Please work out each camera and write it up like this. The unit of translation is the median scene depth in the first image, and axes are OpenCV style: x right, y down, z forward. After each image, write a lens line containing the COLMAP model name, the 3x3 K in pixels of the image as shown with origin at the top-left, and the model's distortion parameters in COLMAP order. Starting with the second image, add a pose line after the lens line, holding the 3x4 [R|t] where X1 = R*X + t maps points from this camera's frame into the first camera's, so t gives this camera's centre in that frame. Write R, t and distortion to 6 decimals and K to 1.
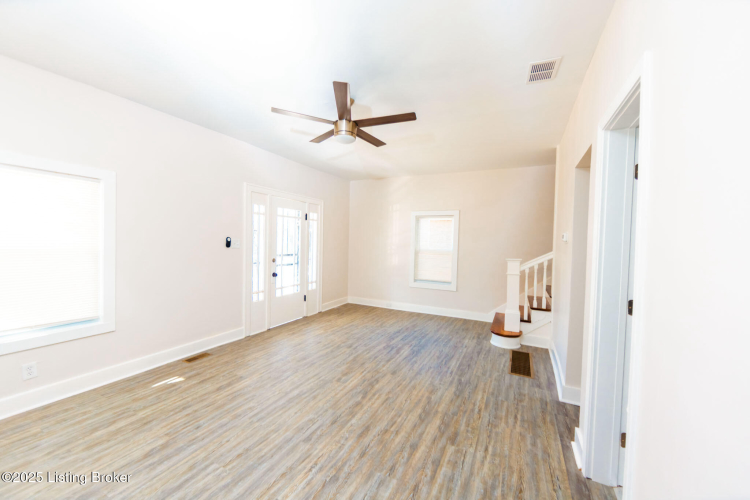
lens RADIAL K [[292.0, 0, 374.3], [0, 292.0, 250.6], [0, 0, 1]] dist [0.000888, -0.000402]
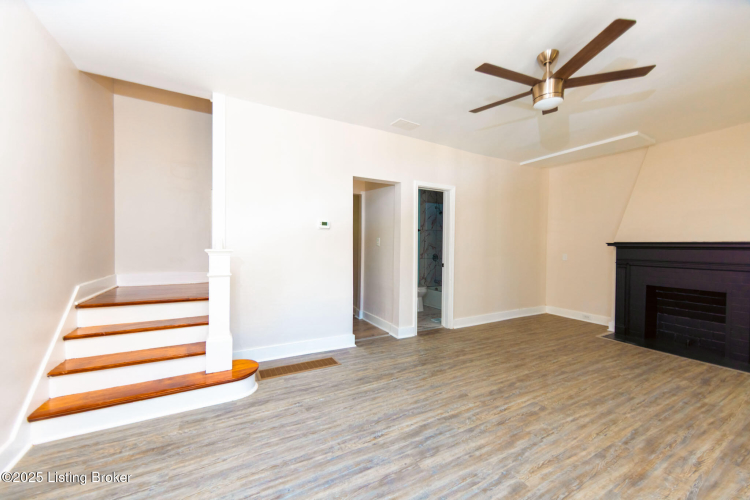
lens RADIAL K [[292.0, 0, 370.8], [0, 292.0, 246.9], [0, 0, 1]] dist [0.000888, -0.000402]
pose [[-0.813834, -0.036166, 0.579971, -0.191412], [-0.013156, 0.998952, 0.043833, -0.014267], [-0.580948, 0.028043, -0.813457, 1.960572]]
